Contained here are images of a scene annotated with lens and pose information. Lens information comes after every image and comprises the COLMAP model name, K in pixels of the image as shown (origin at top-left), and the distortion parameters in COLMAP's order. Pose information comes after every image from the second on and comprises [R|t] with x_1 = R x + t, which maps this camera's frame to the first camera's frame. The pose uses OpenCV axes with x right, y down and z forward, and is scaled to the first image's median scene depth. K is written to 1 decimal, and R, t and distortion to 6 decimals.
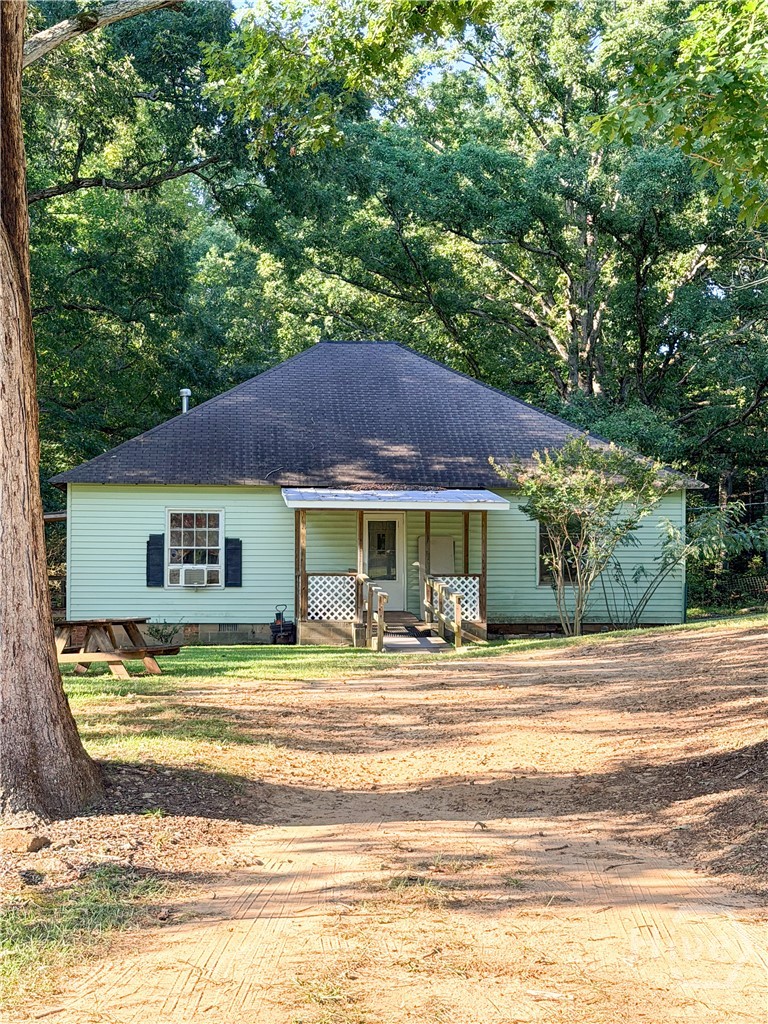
lens RADIAL K [[1543.1, 0, 381.8], [0, 1543.1, 514.5], [0, 0, 1]] dist [0.136231, 0.000000]
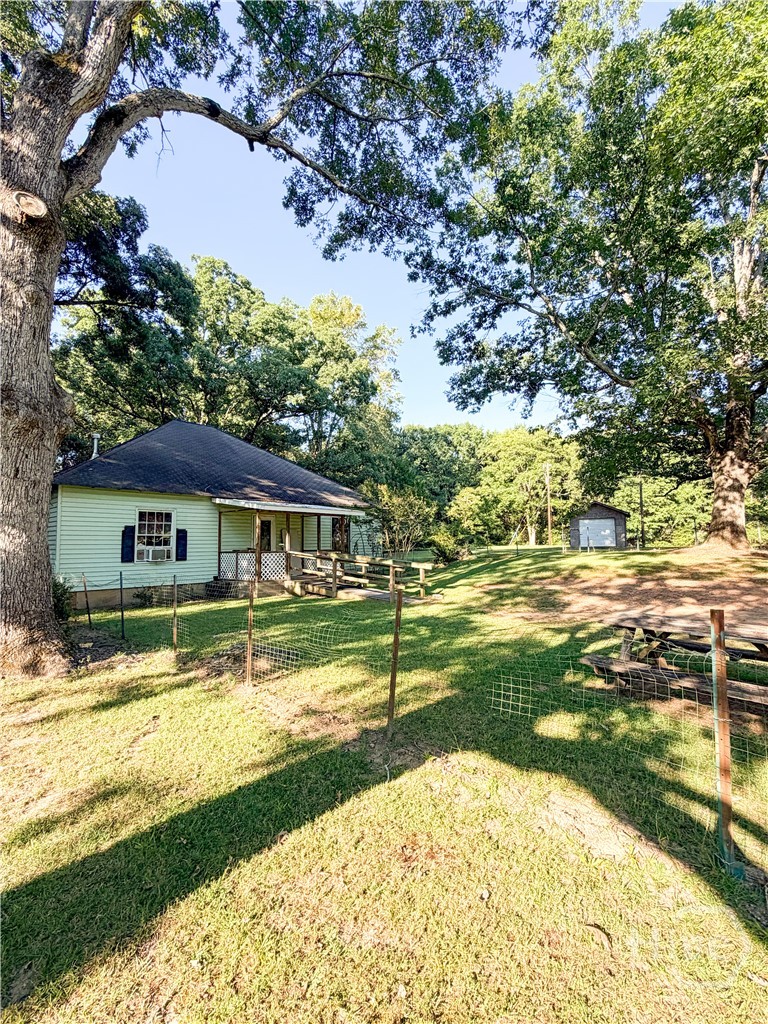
lens RADIAL K [[464.7, 0, 389.9], [0, 464.7, 514.2], [0, 0, 1]] dist [-0.012998, 0.003057]
pose [[0.710061, 0.034404, 0.703299, -0.277150], [-0.021937, 0.999402, -0.026741, 0.008043], [-0.703798, 0.003559, 0.710391, 0.518833]]
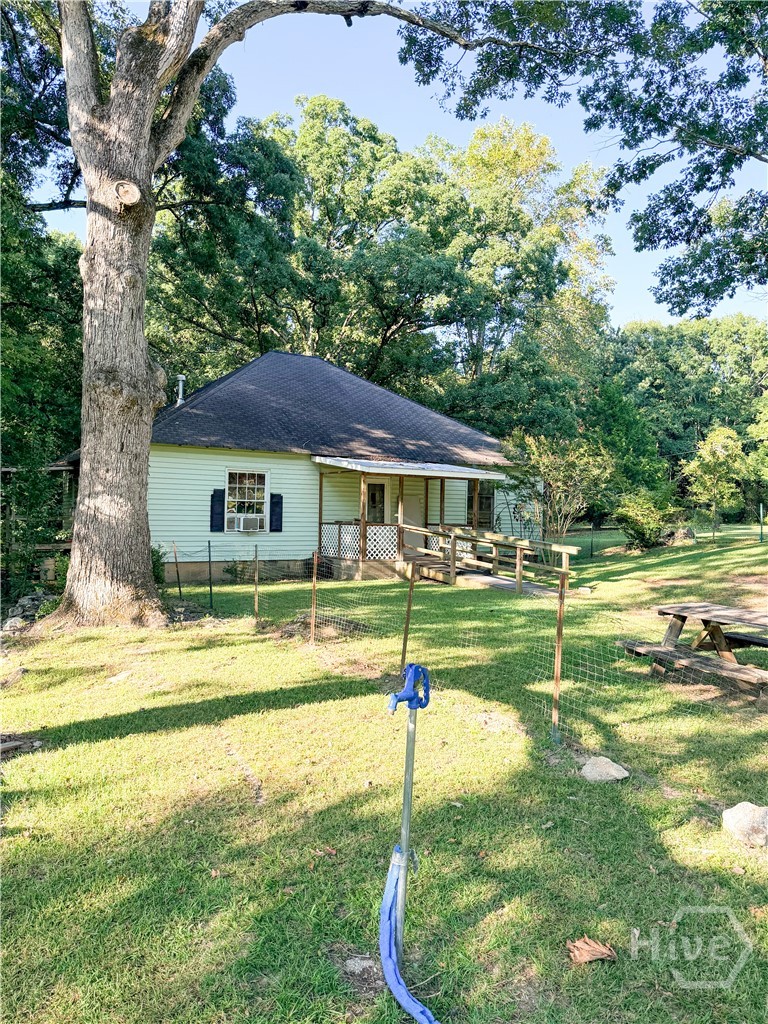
lens RADIAL K [[714.2, 0, 392.9], [0, 714.2, 520.2], [0, 0, 1]] dist [0.028355, -0.057623]
pose [[0.875241, 0.006489, 0.483644, -0.298098], [-0.037116, 0.997863, 0.053780, 0.001810], [-0.482261, -0.065022, 0.873611, 0.434770]]
